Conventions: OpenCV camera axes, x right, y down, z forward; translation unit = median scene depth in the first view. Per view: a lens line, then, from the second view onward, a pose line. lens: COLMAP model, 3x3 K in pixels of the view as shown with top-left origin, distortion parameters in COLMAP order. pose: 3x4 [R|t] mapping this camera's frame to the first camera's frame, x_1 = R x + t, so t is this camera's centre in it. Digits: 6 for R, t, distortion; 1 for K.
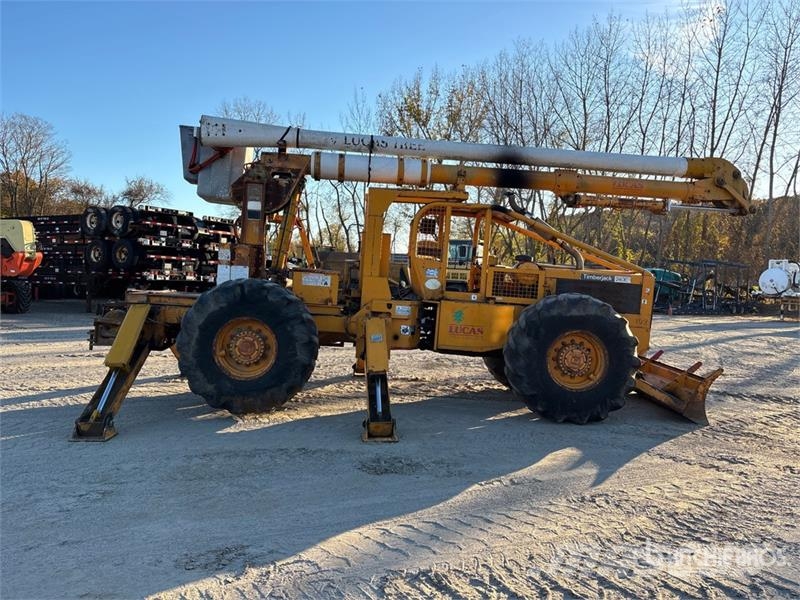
lens RADIAL K [[611.6, 0, 403.2], [0, 611.6, 299.6], [0, 0, 1]] dist [0.047793, -0.063441]
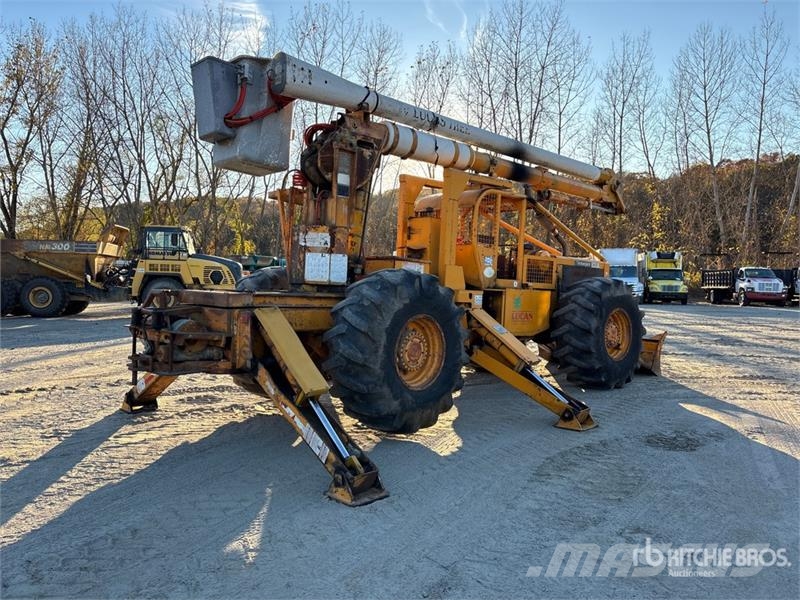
lens RADIAL K [[611.6, 0, 404.9], [0, 611.6, 303.7], [0, 0, 1]] dist [0.047793, -0.063441]
pose [[0.762237, -0.052349, 0.645178, -0.702790], [0.038928, 0.998628, 0.035036, -0.014260], [-0.646126, -0.001590, 0.763229, 0.326605]]
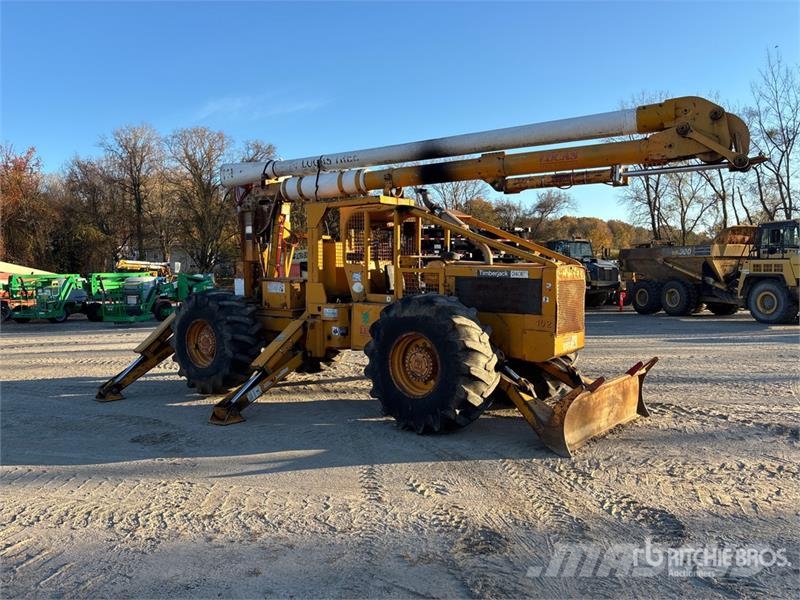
lens RADIAL K [[611.6, 0, 402.4], [0, 611.6, 298.9], [0, 0, 1]] dist [0.047793, -0.063441]
pose [[0.752185, -0.023810, -0.658522, 0.799066], [0.019713, 0.999713, -0.013630, 0.010104], [0.658657, -0.002729, 0.752438, 0.262810]]
